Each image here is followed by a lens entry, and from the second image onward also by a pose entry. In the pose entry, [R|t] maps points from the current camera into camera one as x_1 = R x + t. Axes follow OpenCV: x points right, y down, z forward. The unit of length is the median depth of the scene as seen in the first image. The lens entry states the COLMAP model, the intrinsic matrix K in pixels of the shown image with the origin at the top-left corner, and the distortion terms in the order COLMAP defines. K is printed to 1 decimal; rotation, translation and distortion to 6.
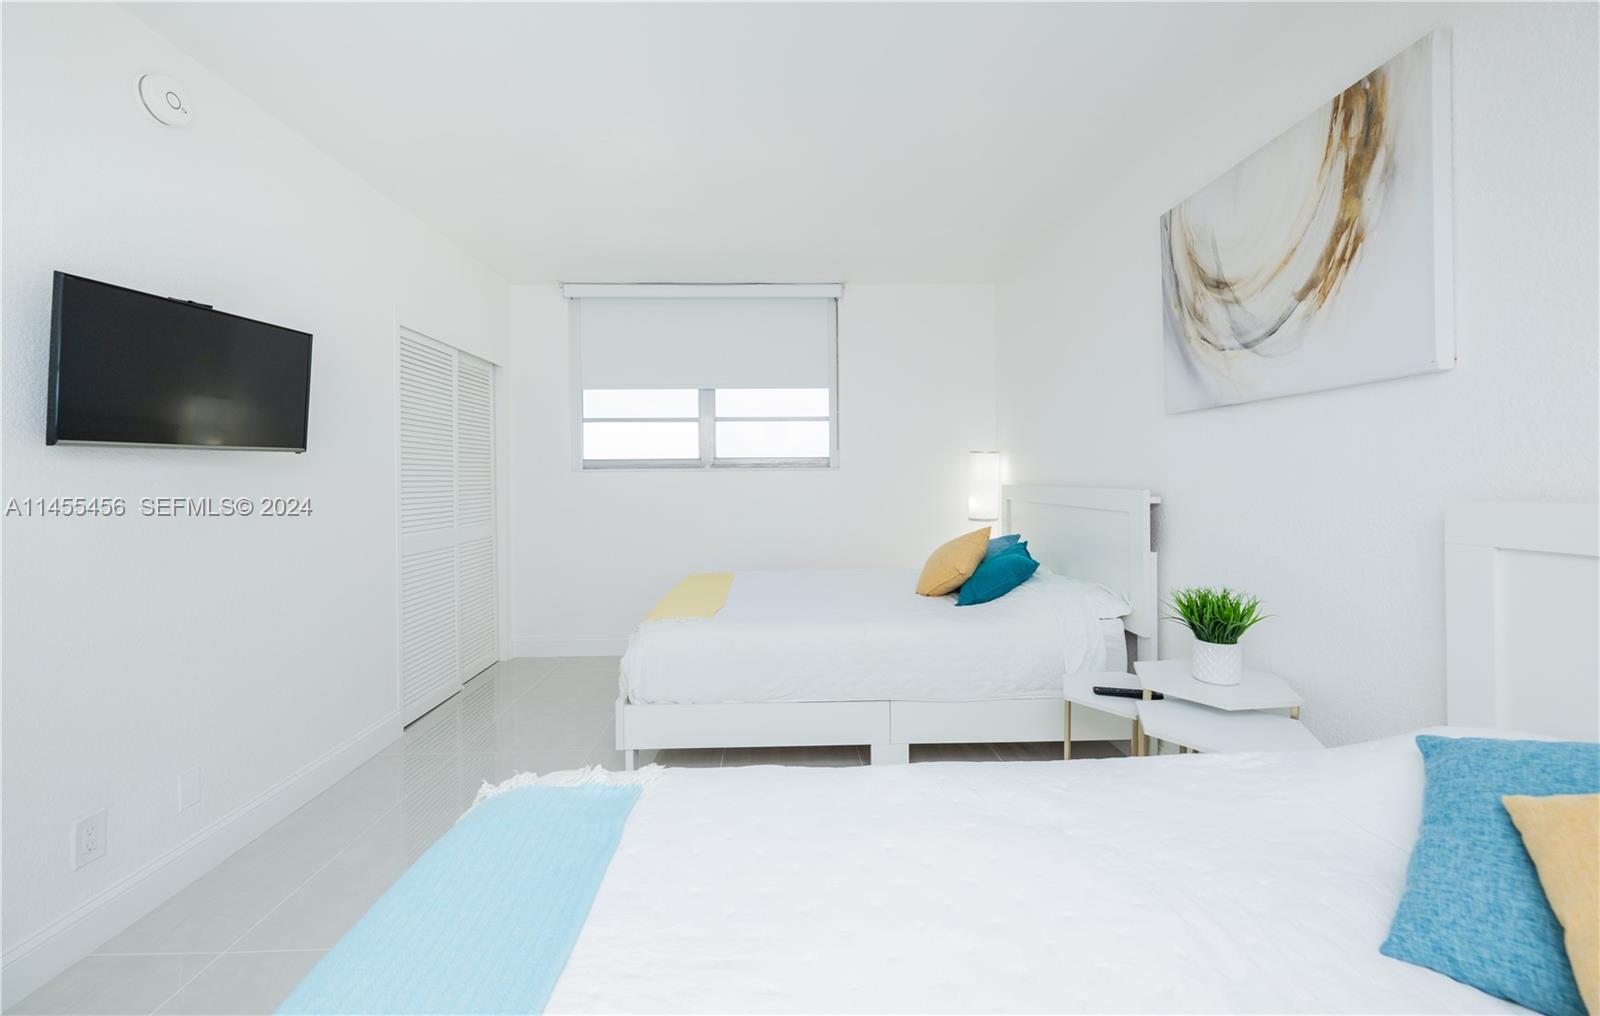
lens RADIAL K [[634.7, 0, 791.3], [0, 634.7, 481.3], [0, 0, 1]] dist [0.000711, 0.000123]
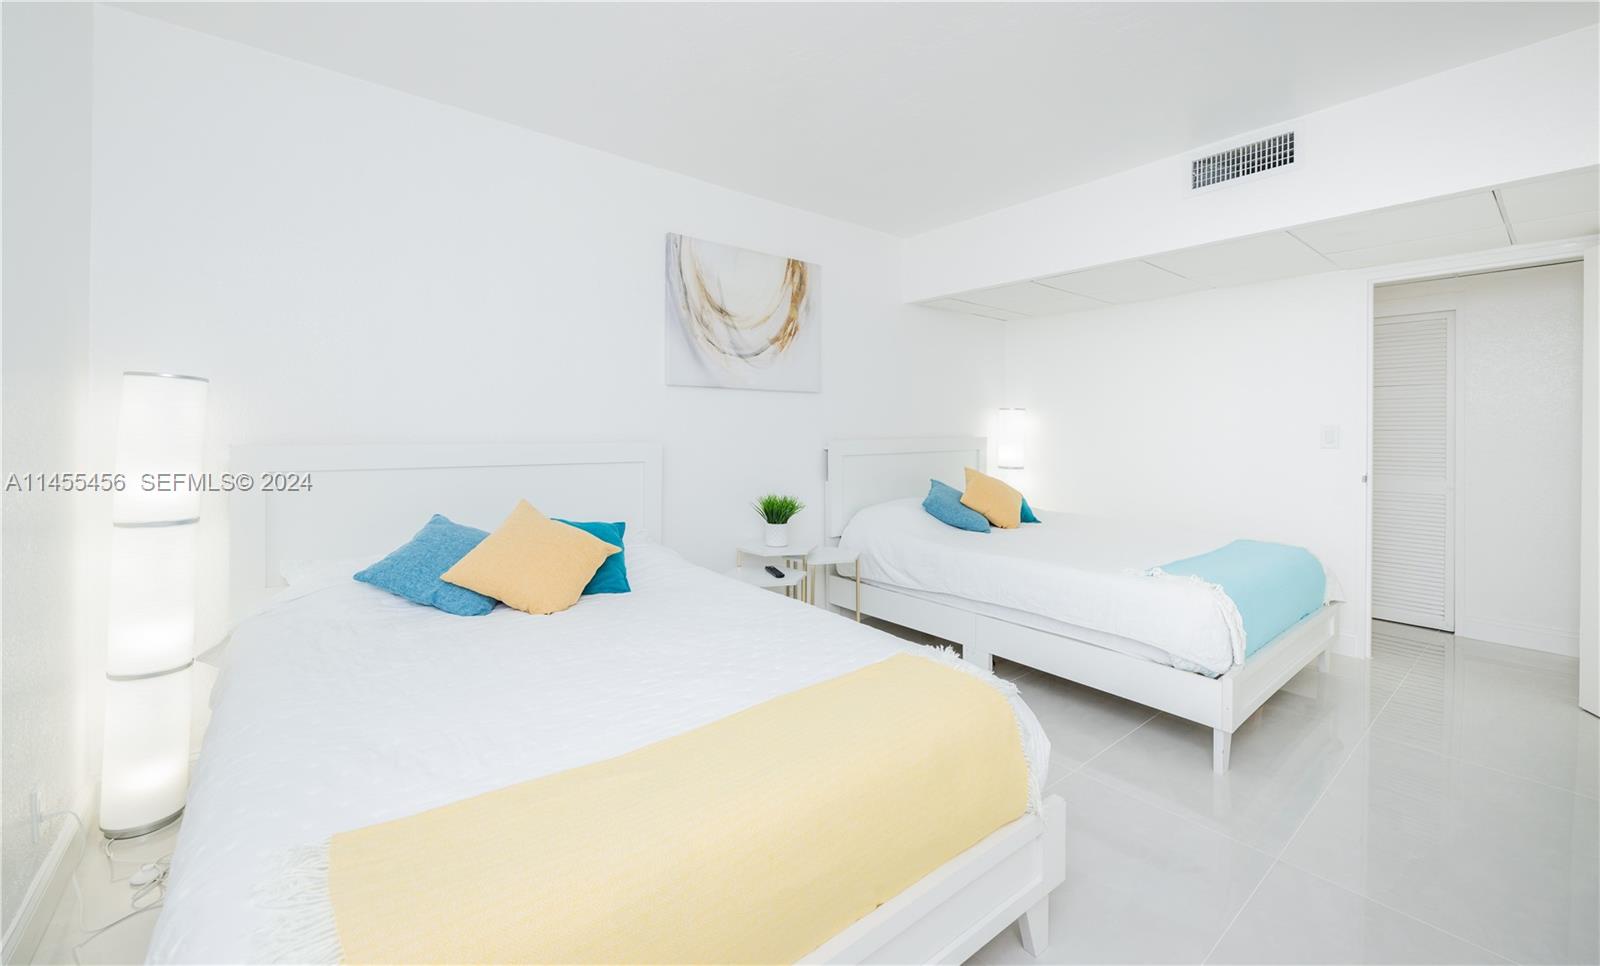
lens RADIAL K [[638.8, 0, 801.0], [0, 638.8, 433.8], [0, 0, 1]] dist [0.008336, 0.000315]
pose [[-0.615650, 0.001037, 0.788019, -0.664679], [0.005175, 0.999983, 0.002727, -0.005953], [-0.788002, 0.005757, -0.615645, 1.716375]]
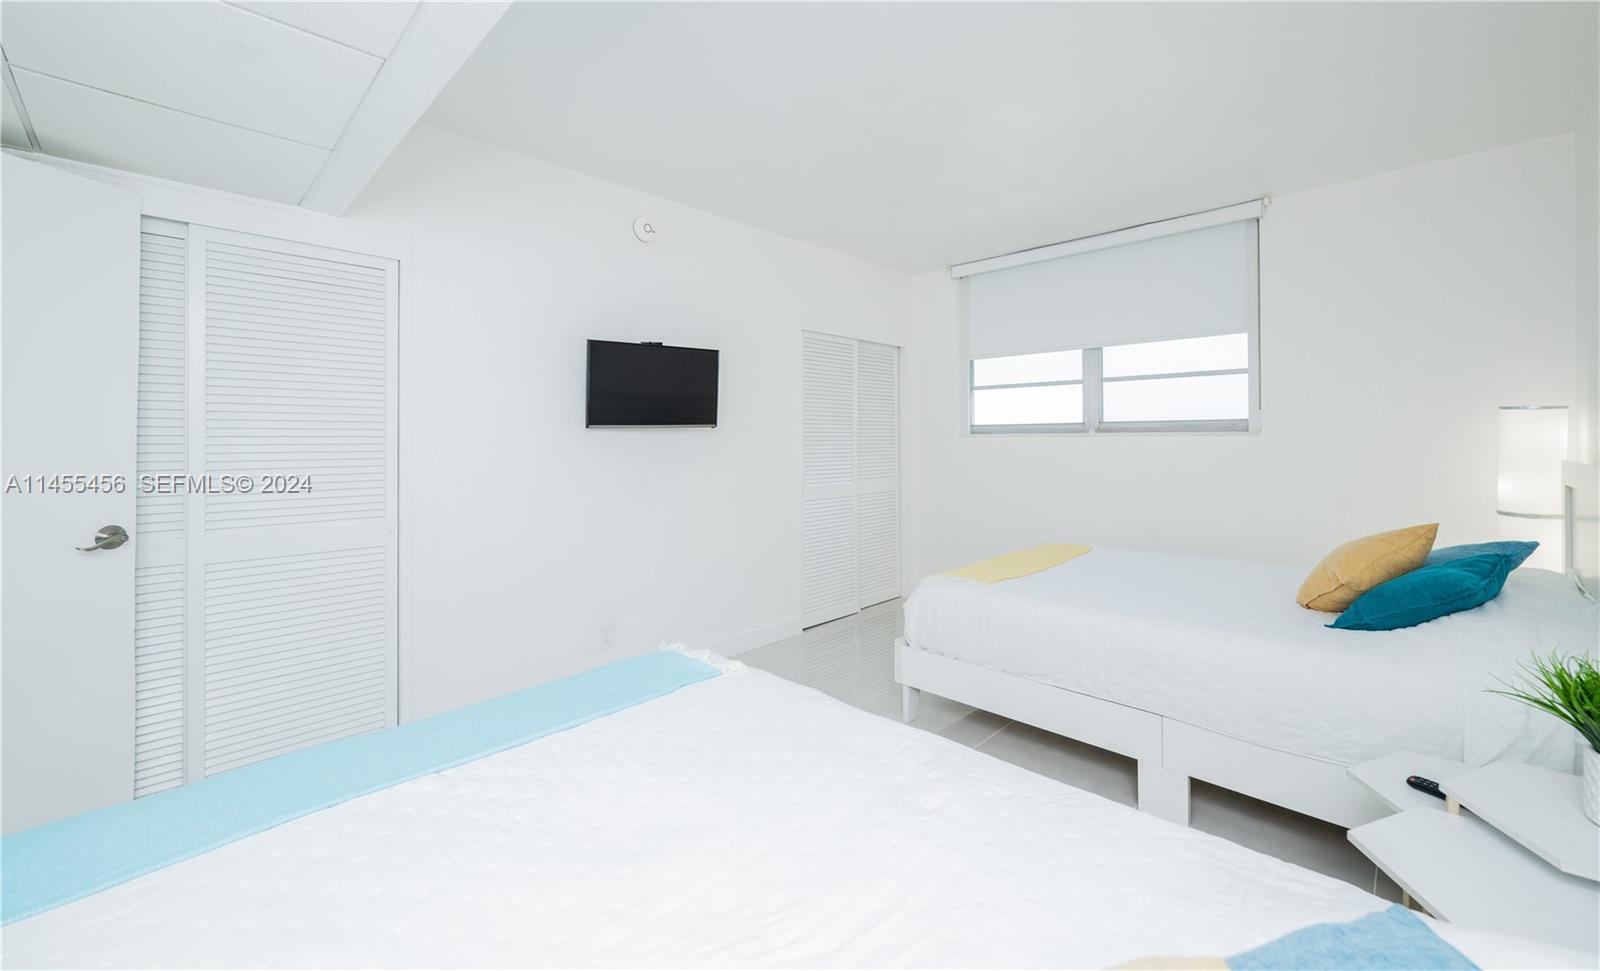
lens RADIAL K [[638.8, 0, 796.0], [0, 638.8, 430.3], [0, 0, 1]] dist [0.008336, 0.000315]
pose [[0.696076, -0.003310, -0.717961, 0.476873], [-0.006556, 0.999918, -0.010966, -0.021983], [0.717939, 0.012340, 0.695997, 0.061011]]
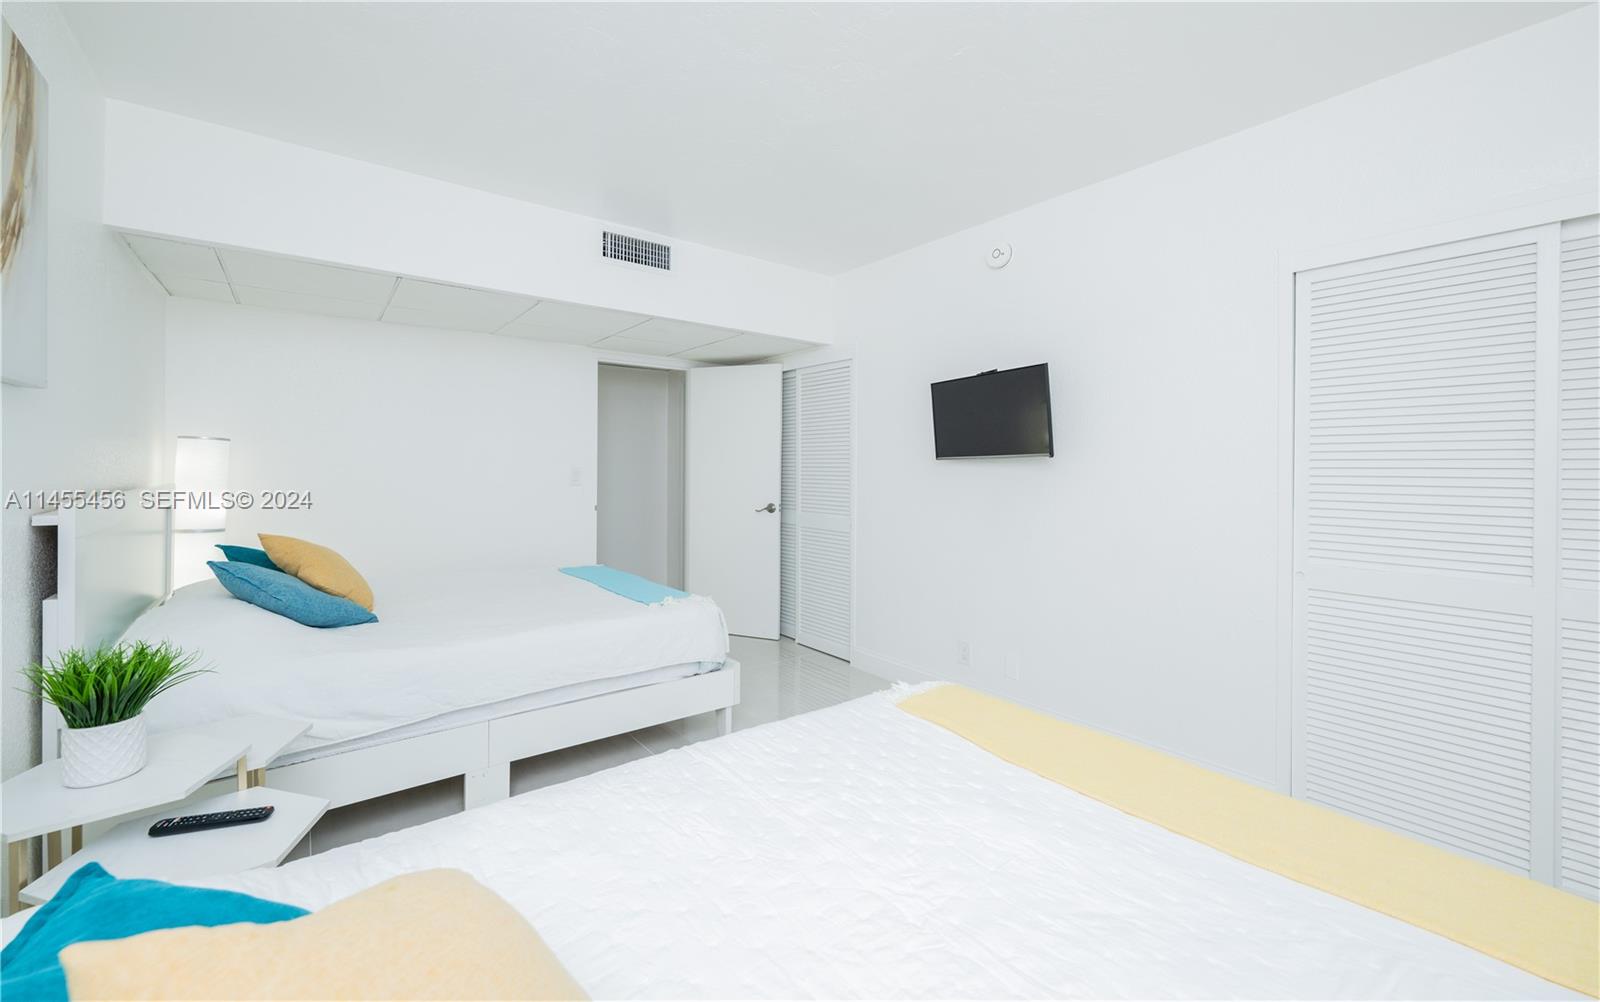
lens RADIAL K [[629.7, 0, 793.1], [0, 629.7, 469.6], [0, 0, 1]] dist [-0.001843, 0.000099]
pose [[-0.804176, 0.004901, -0.594372, 0.389353], [-0.002162, 0.999935, 0.011170, -0.031279], [0.594388, 0.010268, -0.804113, 1.681325]]
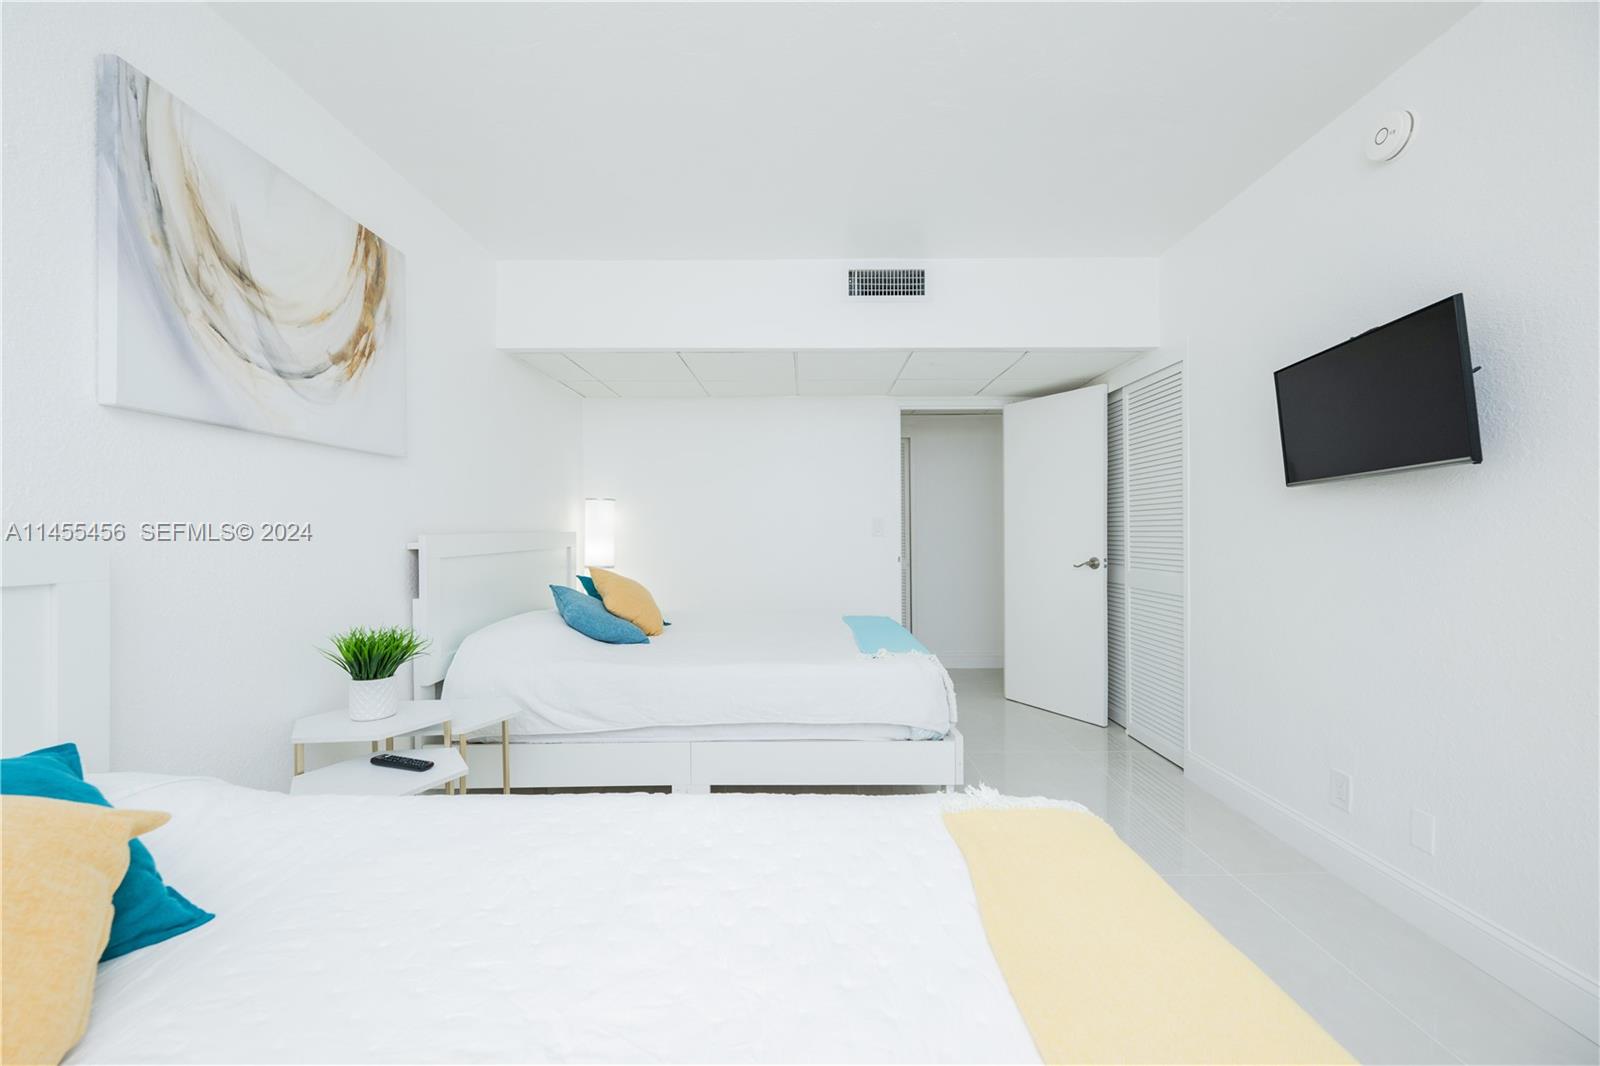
lens RADIAL K [[635.4, 0, 815.0], [0, 635.4, 534.5], [0, 0, 1]] dist [-0.000347, -0.000042]
pose [[-0.999854, 0.014070, 0.009728, -0.047584], [0.014144, 0.999872, 0.007495, 0.018182], [-0.009621, 0.007632, -0.999925, 1.682439]]
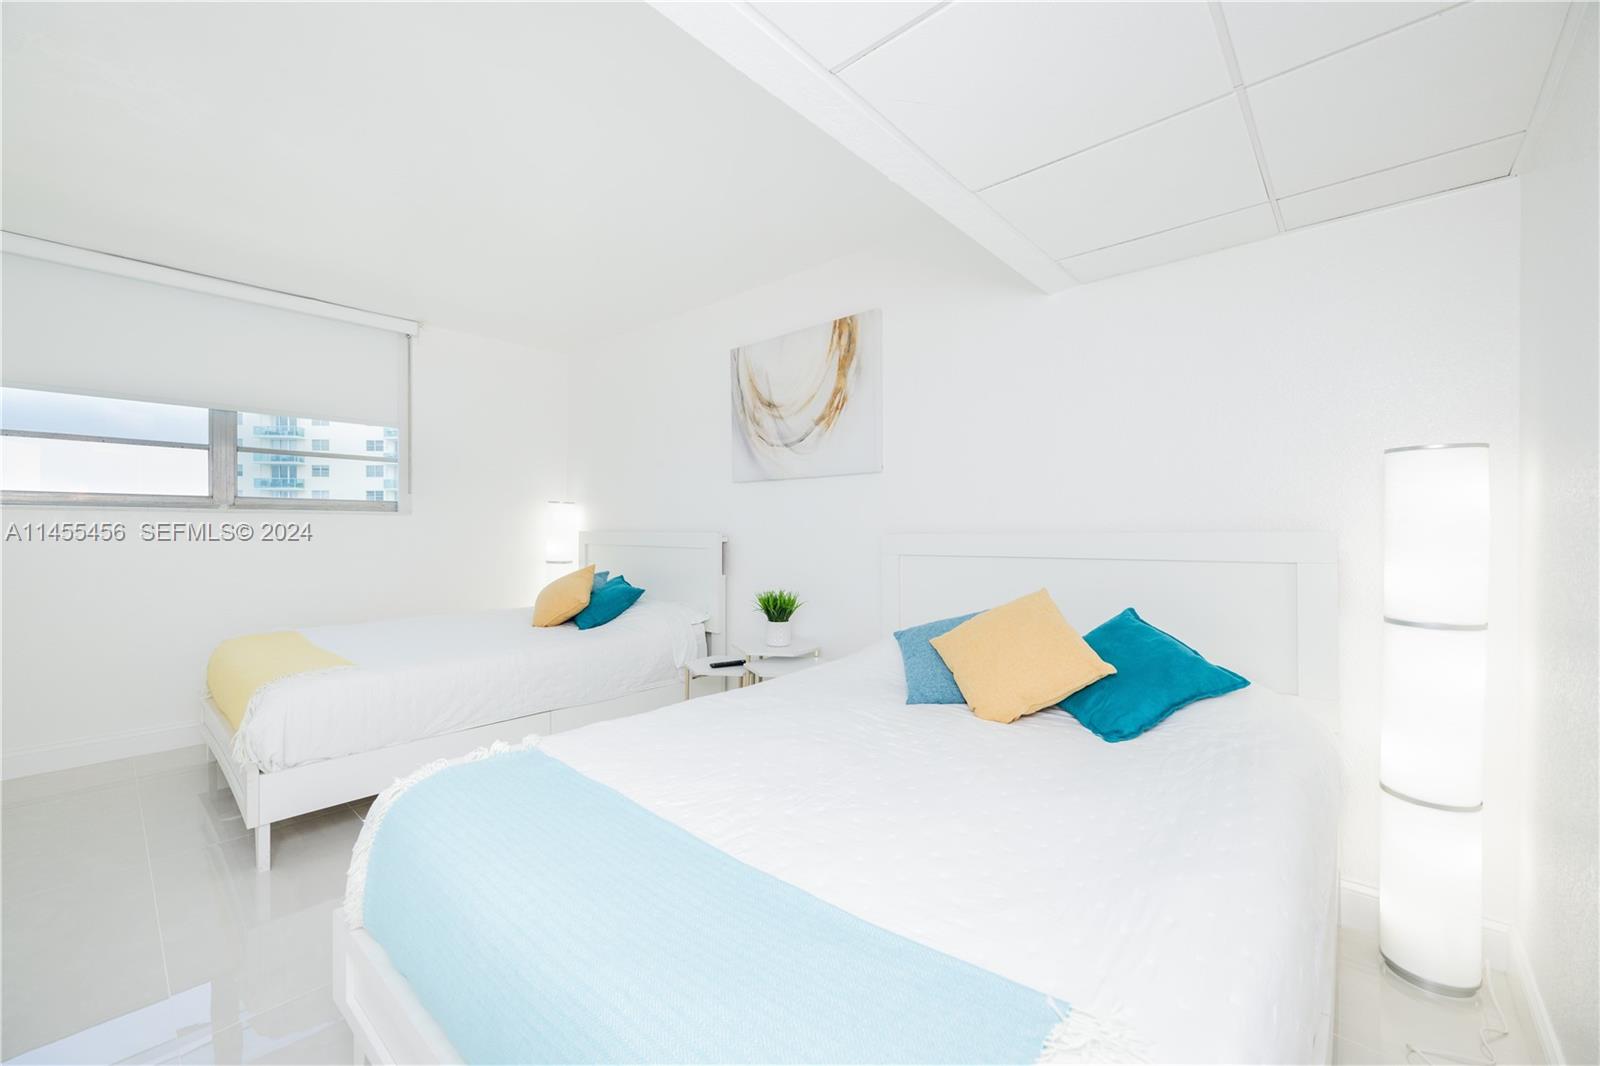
lens RADIAL K [[635.4, 0, 793.0], [0, 635.4, 532.7], [0, 0, 1]] dist [-0.000347, -0.000042]
pose [[0.689616, 0.006647, 0.724145, -0.428465], [-0.003635, 0.999977, -0.005718, 0.023525], [-0.724166, 0.001311, 0.689624, -0.149162]]
